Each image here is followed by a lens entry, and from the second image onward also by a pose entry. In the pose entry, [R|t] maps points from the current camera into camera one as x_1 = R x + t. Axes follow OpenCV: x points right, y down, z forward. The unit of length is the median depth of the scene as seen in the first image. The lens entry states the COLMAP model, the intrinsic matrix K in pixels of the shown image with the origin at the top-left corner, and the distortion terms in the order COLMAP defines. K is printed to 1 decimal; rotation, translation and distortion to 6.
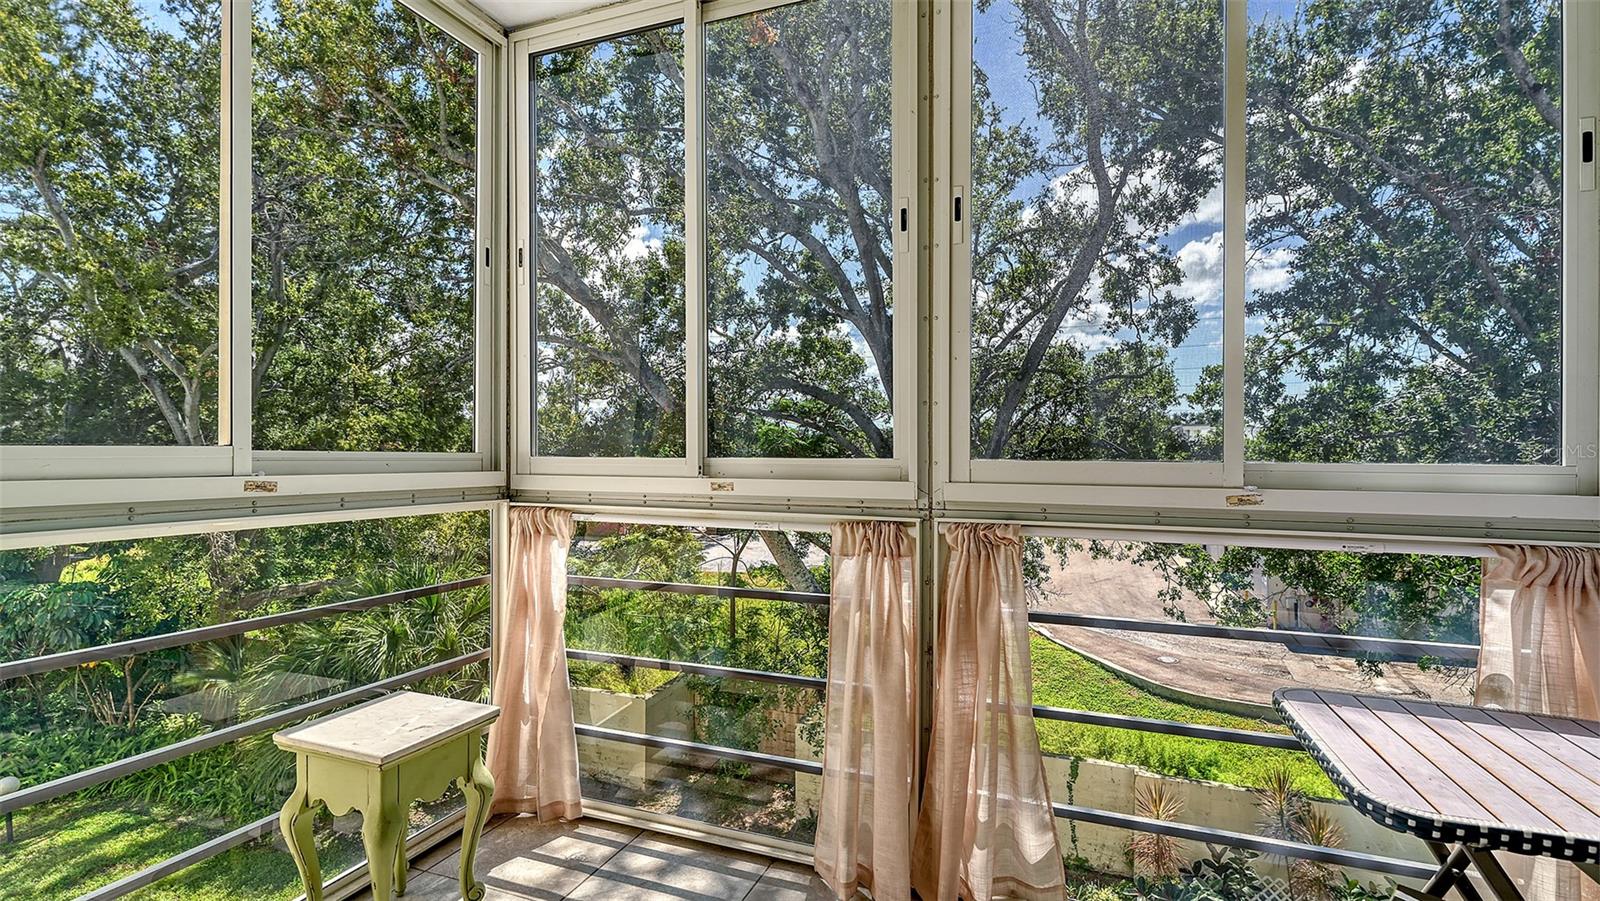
lens RADIAL K [[751.9, 0, 798.3], [0, 751.9, 466.0], [0, 0, 1]] dist [0.000644, -0.002752]
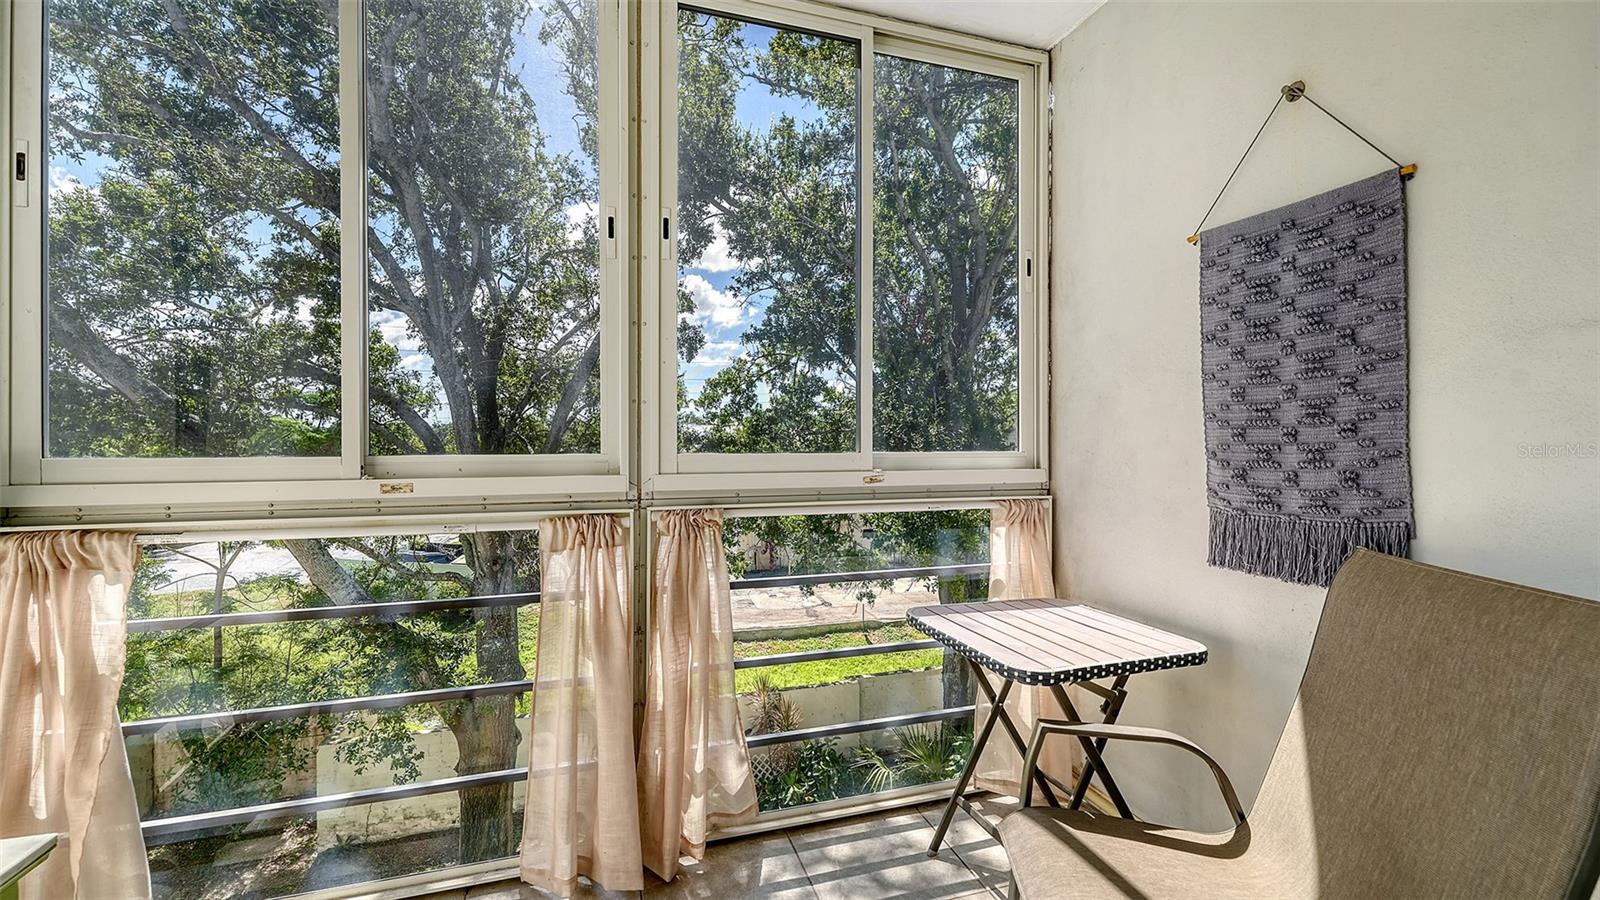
lens RADIAL K [[647.5, 0, 810.7], [0, 647.5, 450.9], [0, 0, 1]] dist [0.002443, -0.001520]
pose [[0.777421, -0.012548, 0.628855, -0.044369], [0.018227, 0.999831, -0.002583, -0.001183], [-0.628716, 0.013470, 0.777518, 0.024278]]
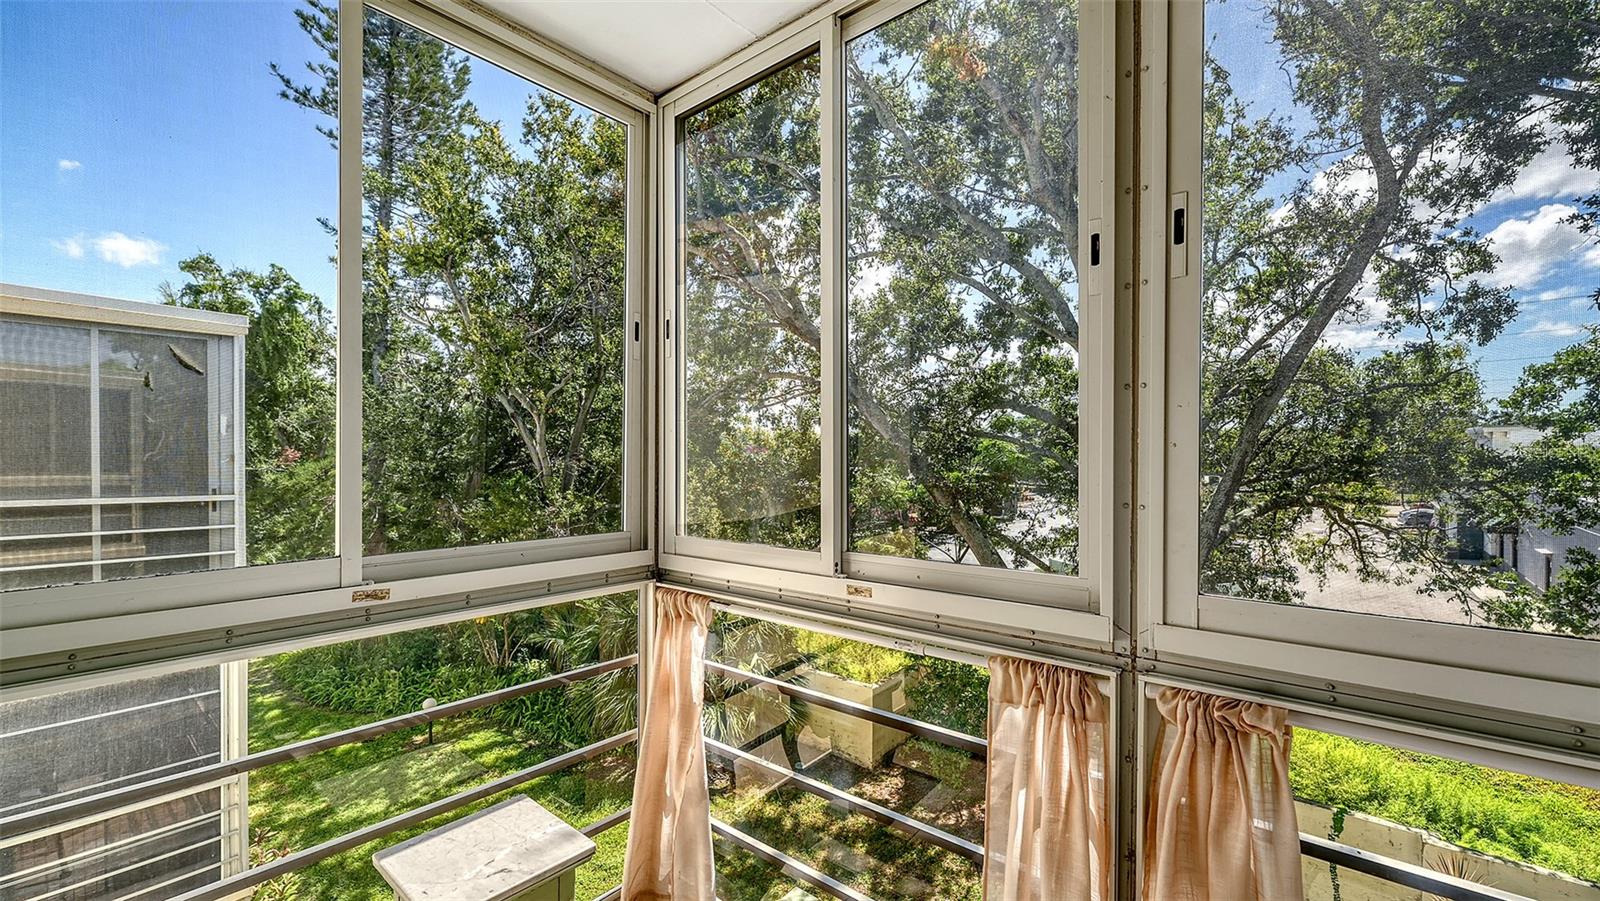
lens RADIAL K [[647.5, 0, 798.2], [0, 647.5, 470.1], [0, 0, 1]] dist [0.002443, -0.001520]
pose [[0.943325, 0.002983, -0.331857, 0.016307], [-0.002176, 0.999994, 0.002802, -0.024106], [0.331863, -0.001921, 0.943326, 0.065751]]
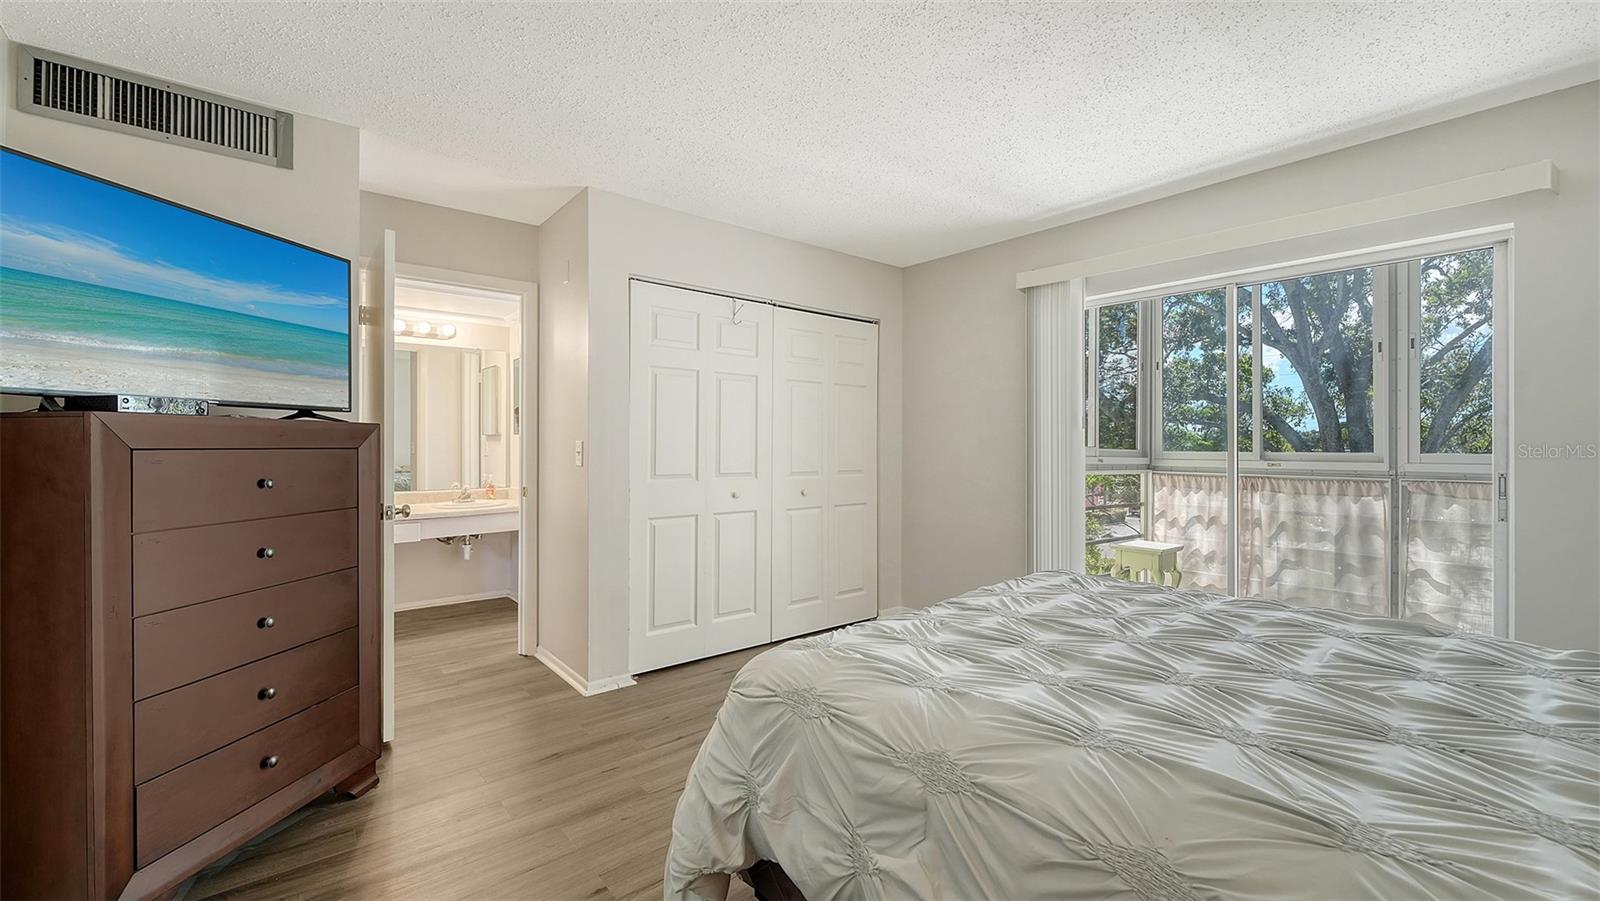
lens RADIAL K [[647.5, 0, 799.0], [0, 647.5, 444.7], [0, 0, 1]] dist [0.002443, -0.001520]
pose [[0.870703, 0.001571, -0.491807, -0.086098], [-0.016233, 0.999542, -0.025545, 0.009006], [0.491542, 0.030226, 0.870329, -0.315816]]
